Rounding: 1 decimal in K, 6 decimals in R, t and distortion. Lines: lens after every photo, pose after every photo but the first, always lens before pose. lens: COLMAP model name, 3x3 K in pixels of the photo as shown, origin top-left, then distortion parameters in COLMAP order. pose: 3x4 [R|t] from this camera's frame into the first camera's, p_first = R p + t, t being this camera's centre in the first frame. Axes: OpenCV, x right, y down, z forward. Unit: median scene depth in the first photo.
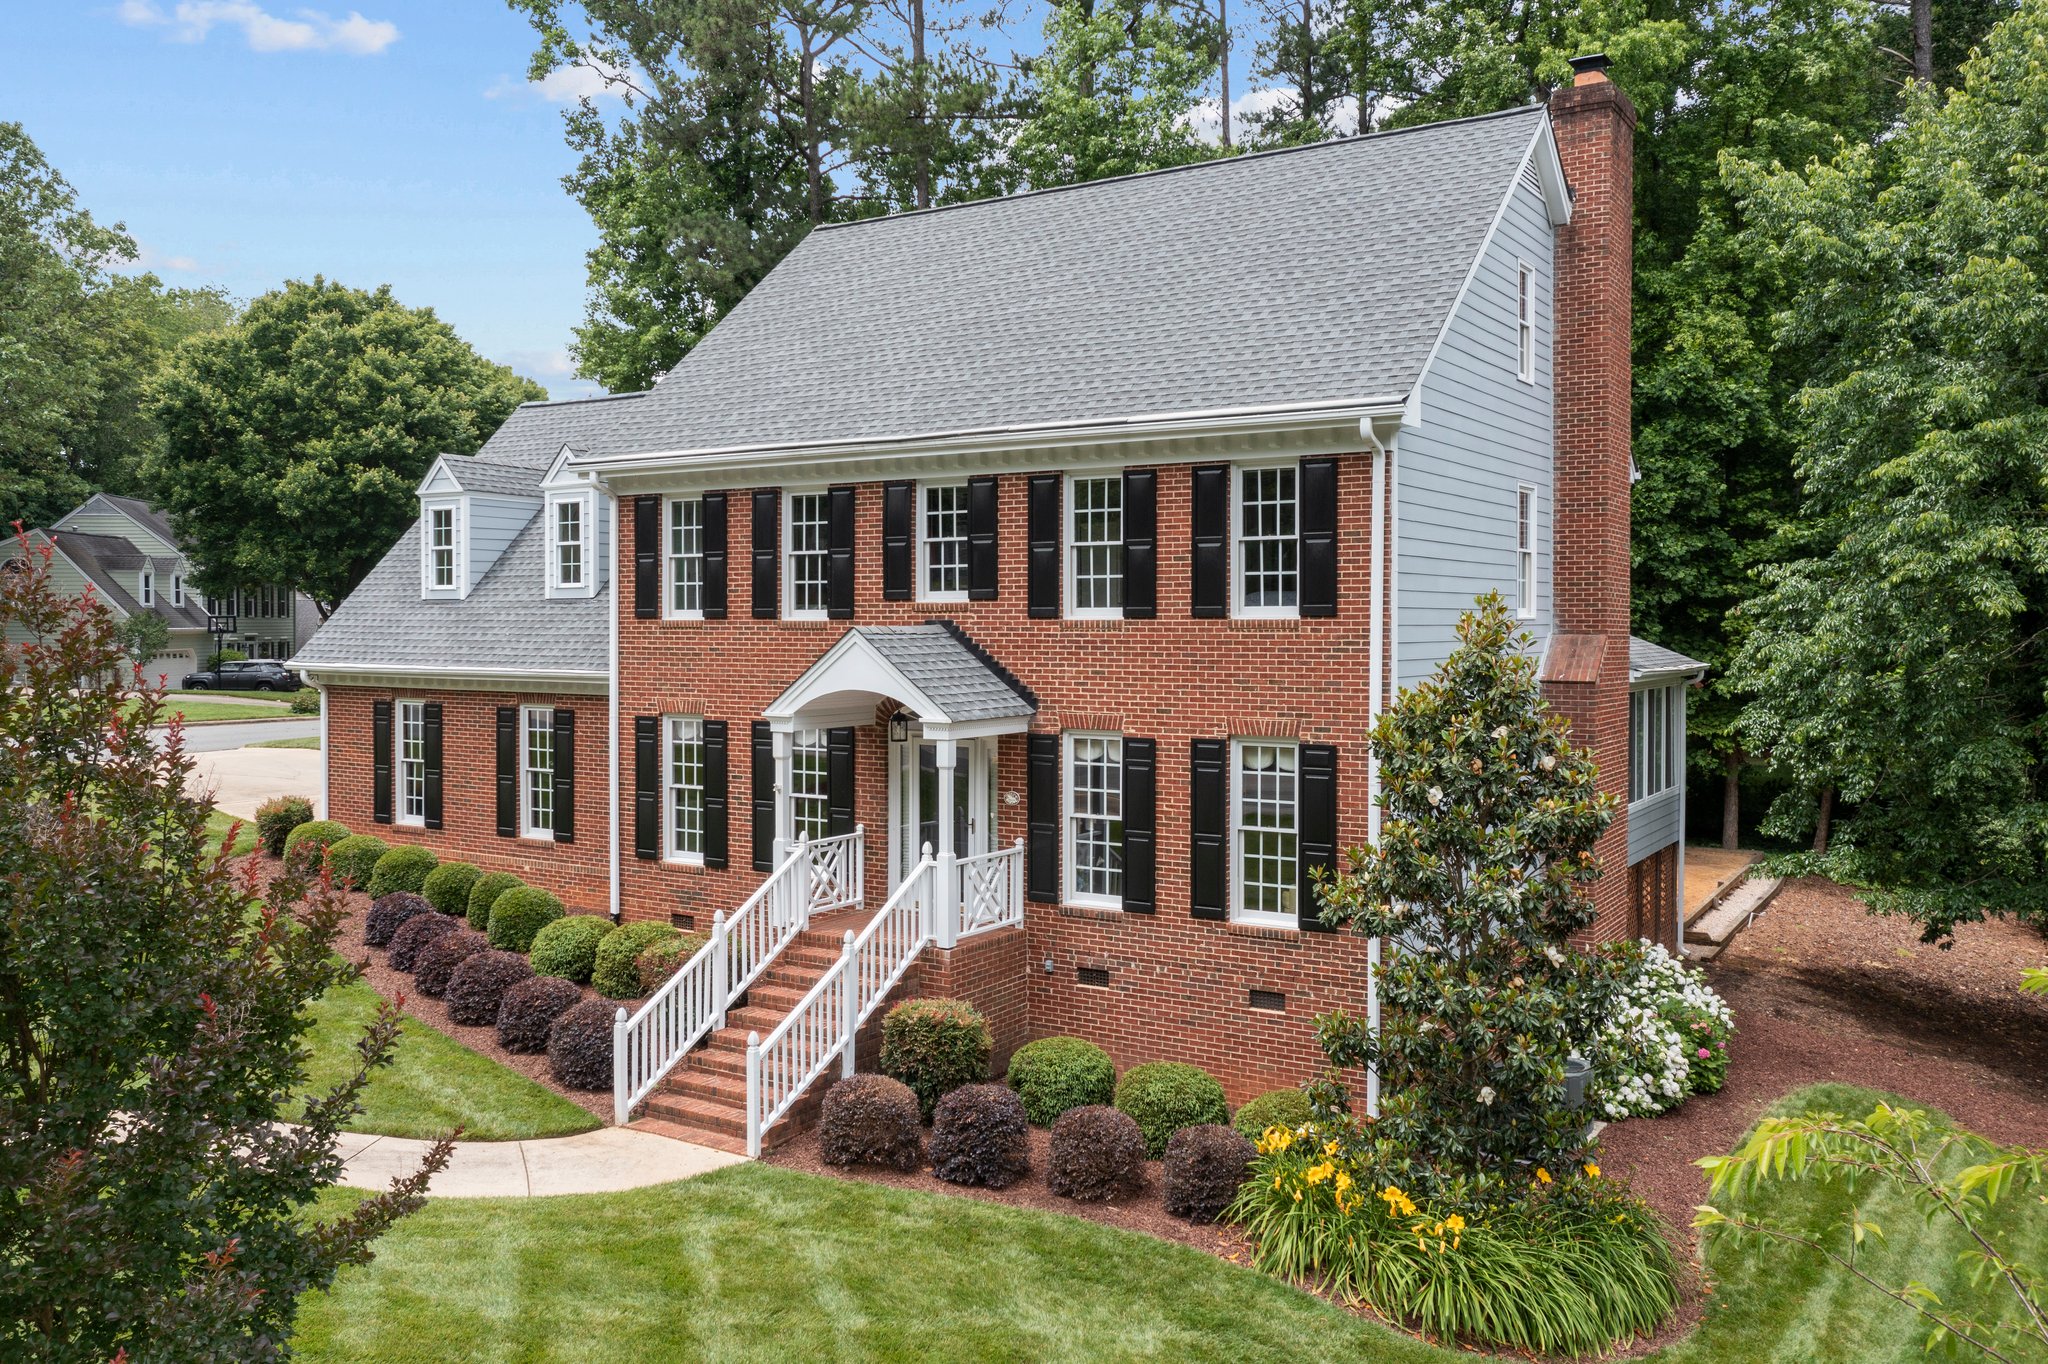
lens RADIAL K [[1629.3, 0, 1025.9], [0, 1629.3, 645.5], [0, 0, 1]] dist [-0.000586, -0.000406]
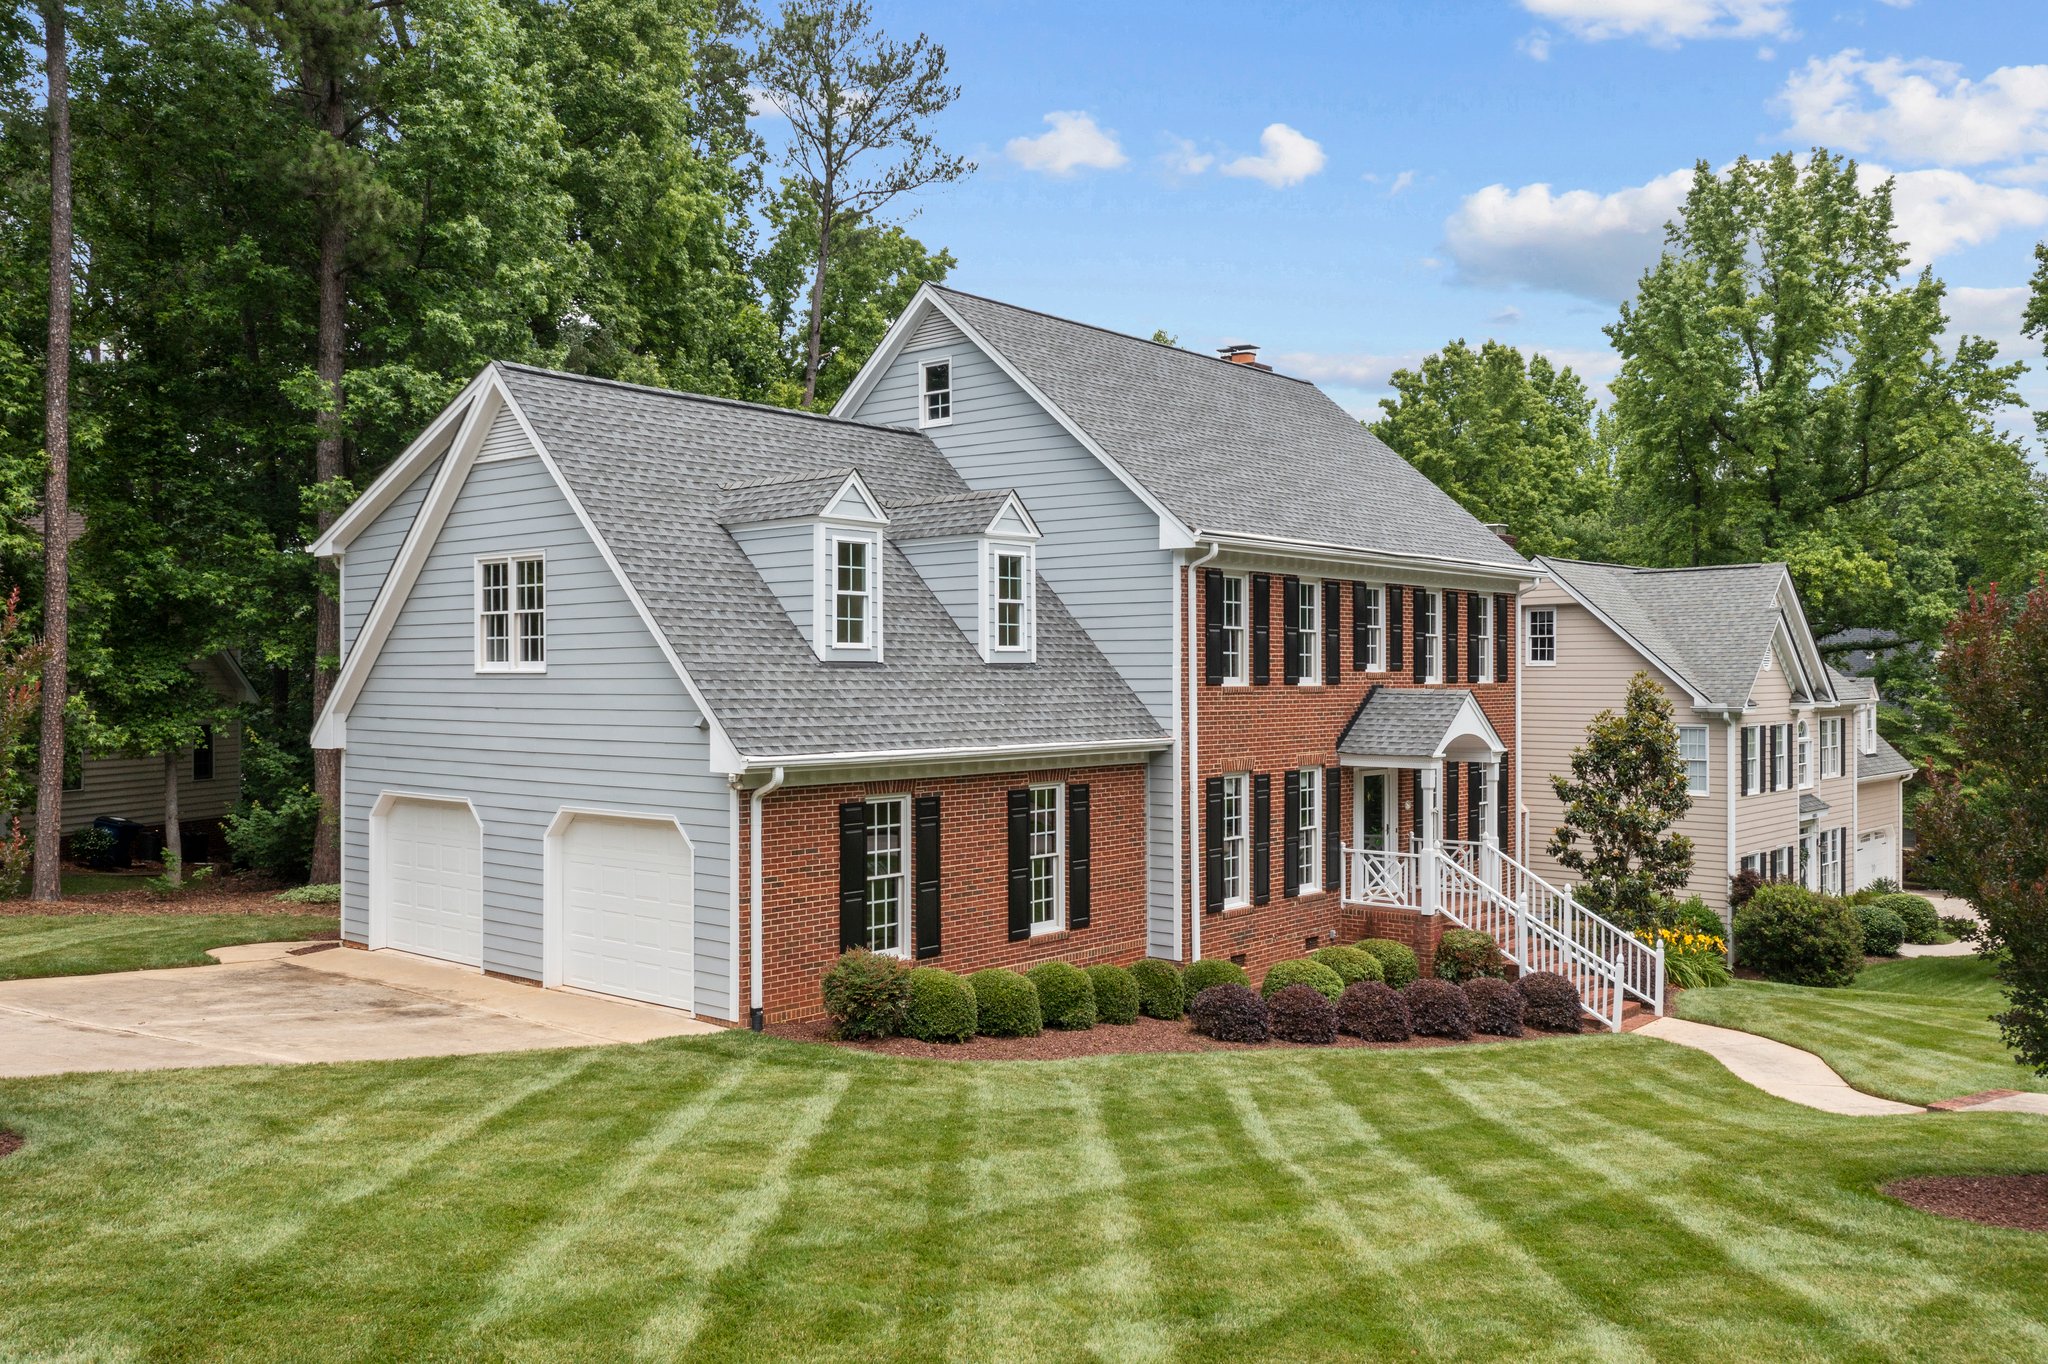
lens RADIAL K [[1637.0, 0, 1022.7], [0, 1637.0, 669.8], [0, 0, 1]] dist [-0.003262, 0.005455]
pose [[0.140231, -0.001002, 0.990118, -1.522577], [0.013085, 0.999914, -0.000841, -0.031874], [-0.990032, 0.013074, 0.140232, 1.136293]]
